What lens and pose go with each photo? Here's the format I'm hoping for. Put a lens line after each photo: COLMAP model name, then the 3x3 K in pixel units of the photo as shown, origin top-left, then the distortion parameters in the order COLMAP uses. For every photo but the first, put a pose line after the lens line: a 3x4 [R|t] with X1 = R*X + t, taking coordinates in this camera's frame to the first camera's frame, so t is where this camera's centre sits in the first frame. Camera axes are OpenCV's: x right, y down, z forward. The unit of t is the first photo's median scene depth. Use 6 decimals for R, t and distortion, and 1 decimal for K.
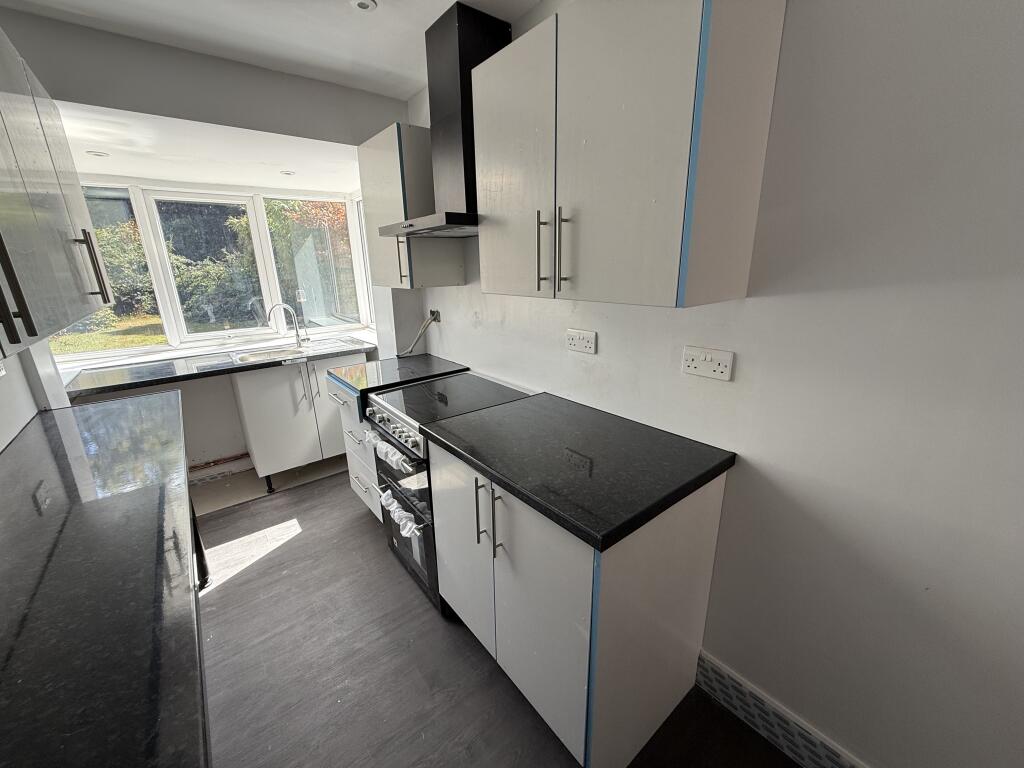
lens RADIAL K [[408.6, 0, 510.4], [0, 408.6, 380.6], [0, 0, 1]] dist [0.001546, 0.000095]
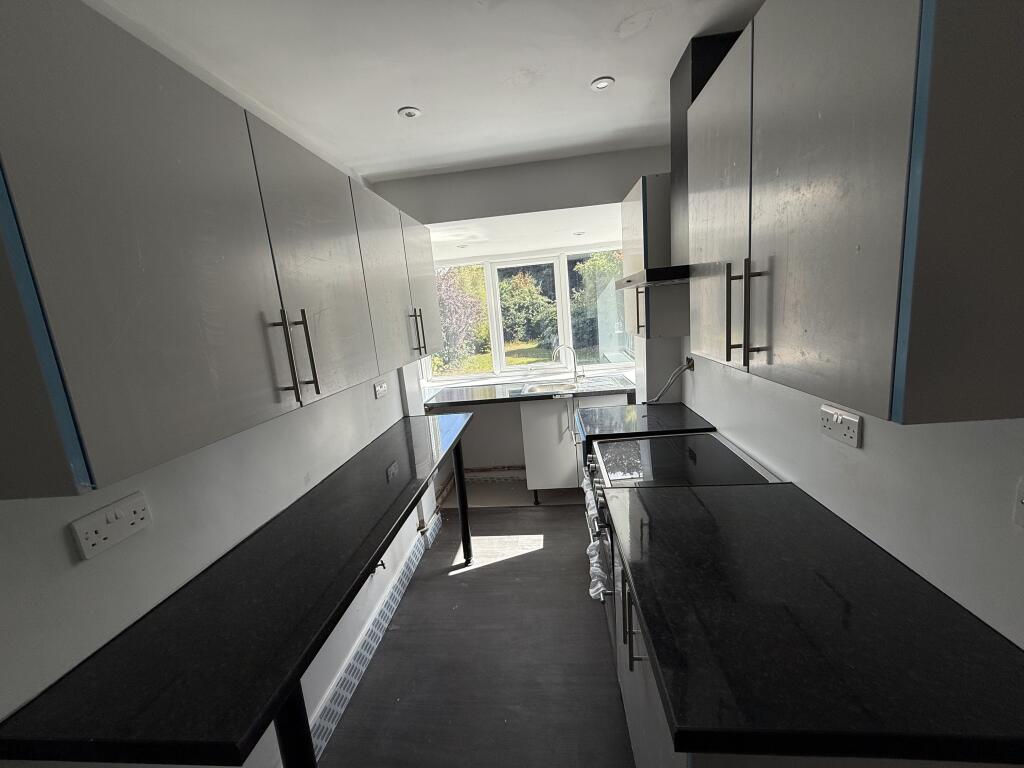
lens RADIAL K [[408.6, 0, 510.4], [0, 408.6, 380.6], [0, 0, 1]] dist [0.001546, 0.000095]
pose [[0.719946, 0.078668, -0.689557, 0.159152], [-0.120900, 0.992580, -0.012989, -0.062225], [0.683419, 0.092718, 0.724115, 0.075684]]
